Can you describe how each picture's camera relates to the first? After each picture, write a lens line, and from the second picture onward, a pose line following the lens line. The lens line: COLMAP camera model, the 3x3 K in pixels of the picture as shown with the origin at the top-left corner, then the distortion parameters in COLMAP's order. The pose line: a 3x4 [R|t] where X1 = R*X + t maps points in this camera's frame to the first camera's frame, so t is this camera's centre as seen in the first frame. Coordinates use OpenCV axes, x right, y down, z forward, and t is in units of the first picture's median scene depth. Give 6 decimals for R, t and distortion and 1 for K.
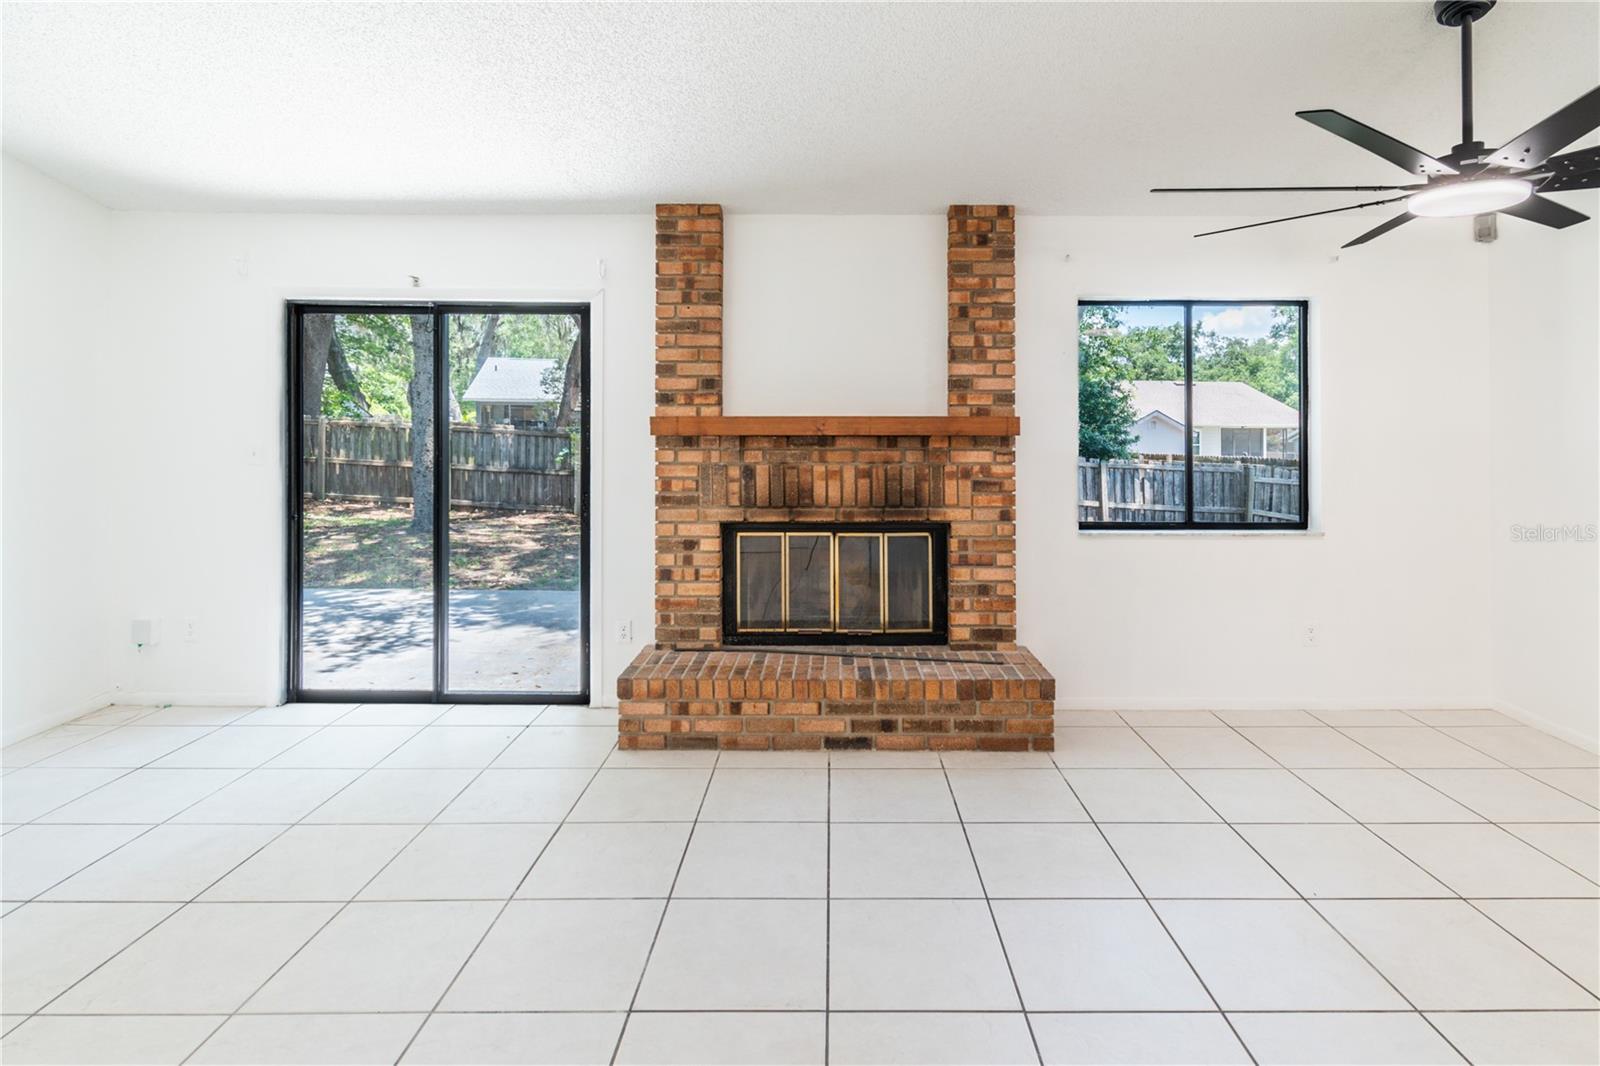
lens RADIAL K [[827.7, 0, 826.3], [0, 827.7, 460.1], [0, 0, 1]] dist [-0.005511, 0.004001]
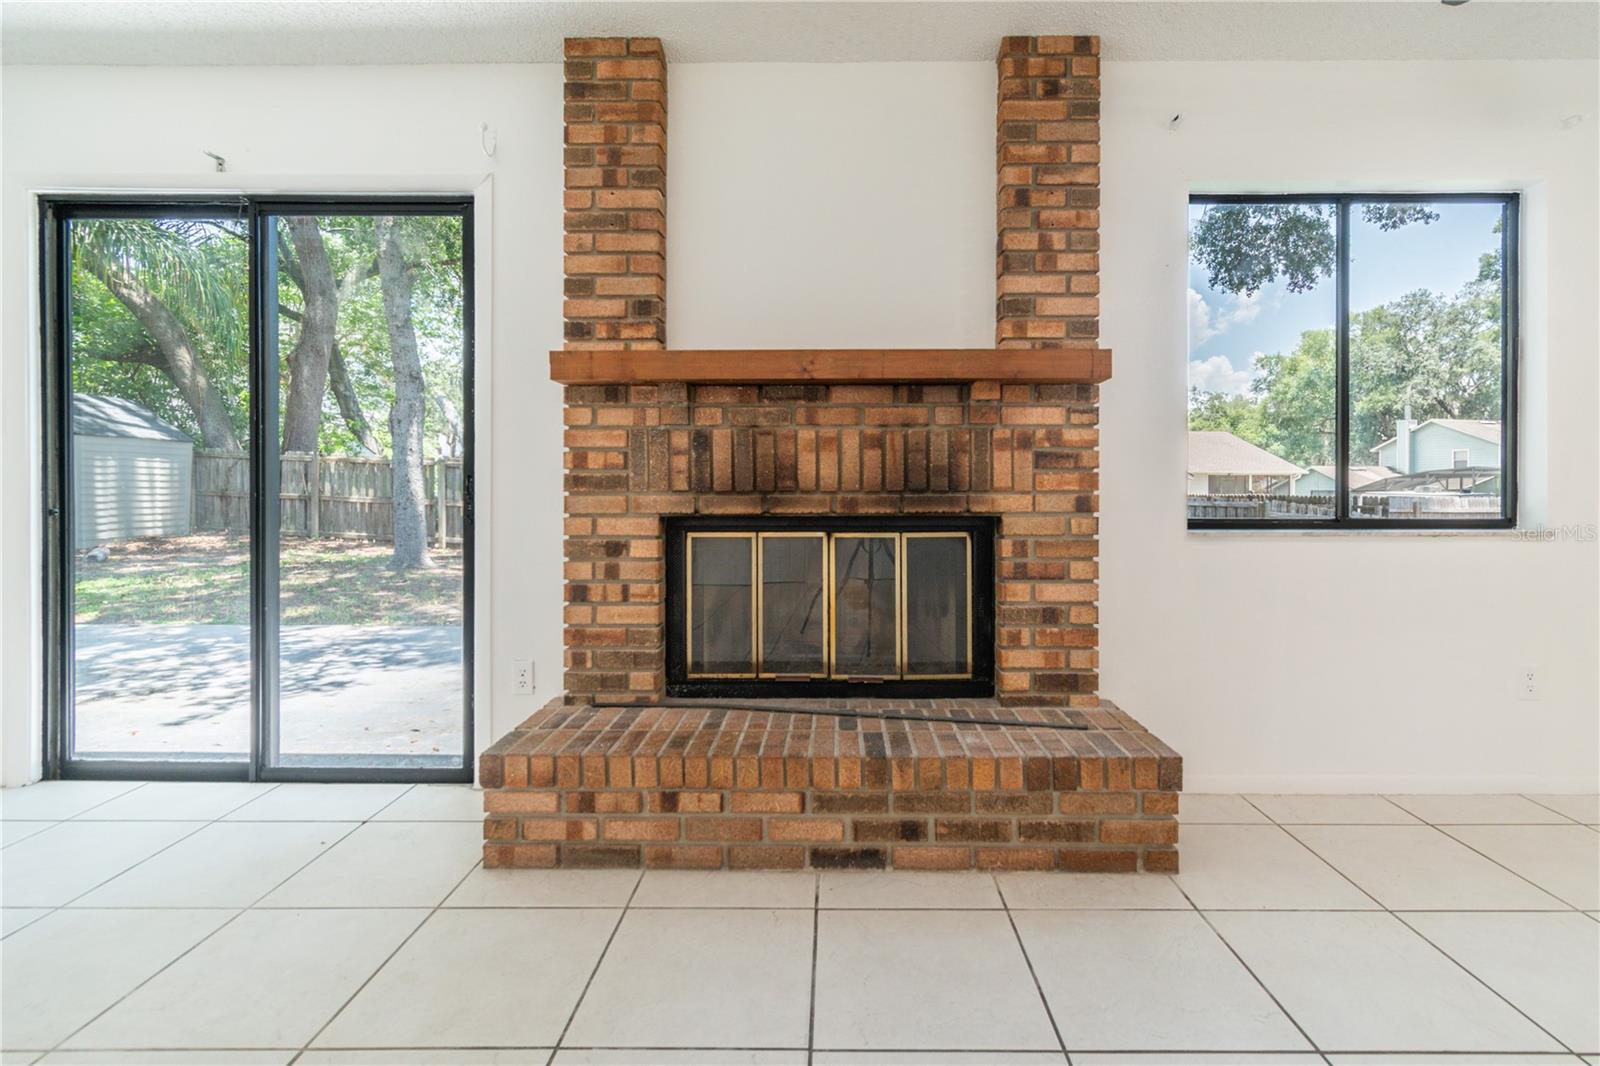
lens RADIAL K [[755.8, 0, 836.6], [0, 755.8, 503.1], [0, 0, 1]] dist [0.003014, 0.000673]
pose [[0.999954, 0.002702, 0.009167, 0.010694], [-0.002588, 0.999919, -0.012445, 0.074179], [-0.009200, 0.012421, 0.999881, 0.389847]]
